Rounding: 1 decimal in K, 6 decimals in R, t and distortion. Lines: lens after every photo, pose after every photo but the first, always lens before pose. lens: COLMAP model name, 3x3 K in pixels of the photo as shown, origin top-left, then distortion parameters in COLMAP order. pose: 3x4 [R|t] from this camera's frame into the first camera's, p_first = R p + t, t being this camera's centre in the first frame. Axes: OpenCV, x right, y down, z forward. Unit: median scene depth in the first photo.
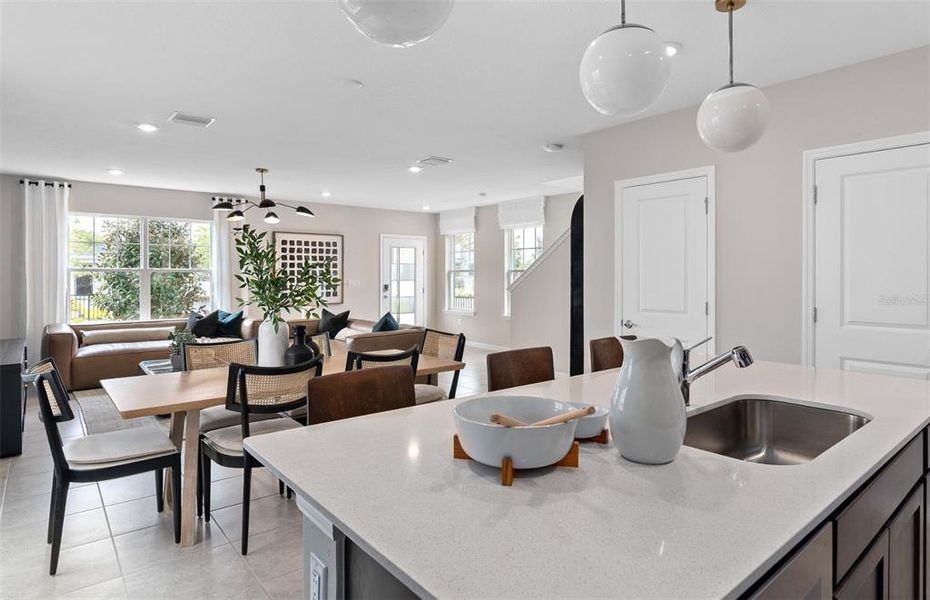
lens RADIAL K [[517.2, 0, 469.3], [0, 517.2, 274.7], [0, 0, 1]] dist [-0.004643, -0.001821]
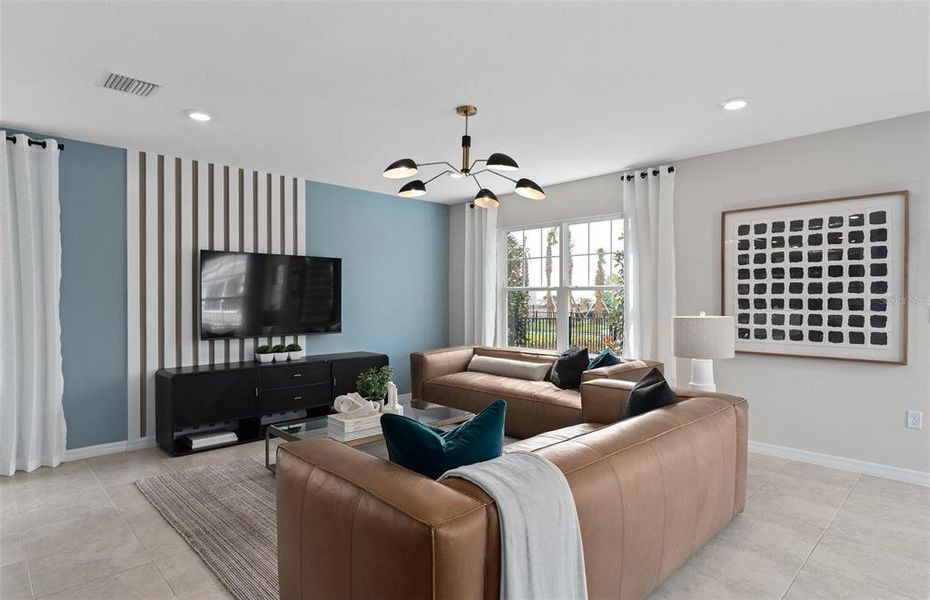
lens RADIAL K [[510.7, 0, 474.8], [0, 510.7, 298.0], [0, 0, 1]] dist [0.013144, 0.001054]
pose [[0.094262, -0.003436, -0.995542, 0.128083], [-0.001346, 0.999993, -0.003579, 0.007567], [0.995547, 0.001677, 0.094256, 0.718282]]
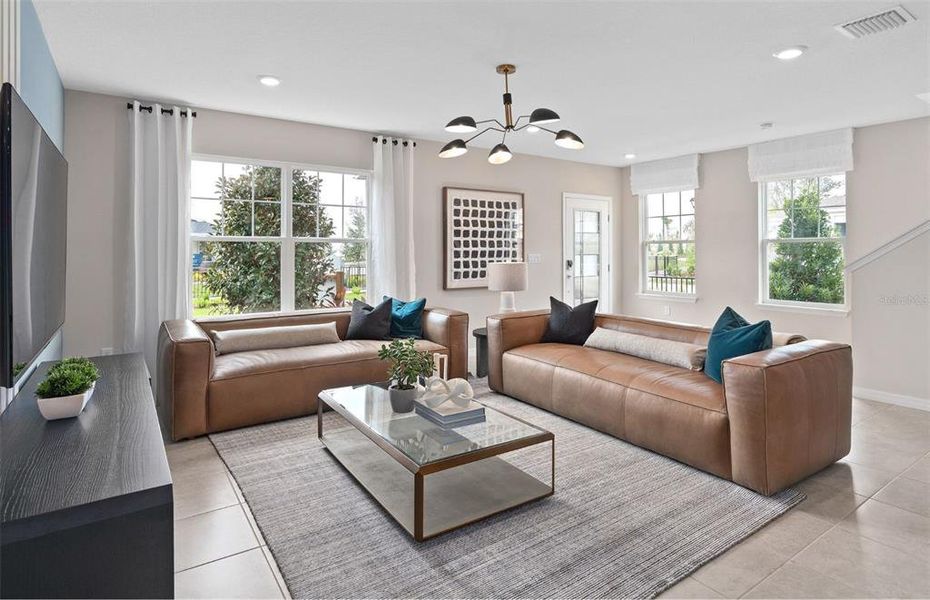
lens RADIAL K [[496.2, 0, 461.7], [0, 496.2, 244.0], [0, 0, 1]] dist [-0.030391, 0.019226]
pose [[0.995671, -0.004830, -0.092821, -0.300332], [0.003479, 0.999886, -0.014718, 0.007044], [0.092881, 0.014331, 0.995574, 0.320832]]
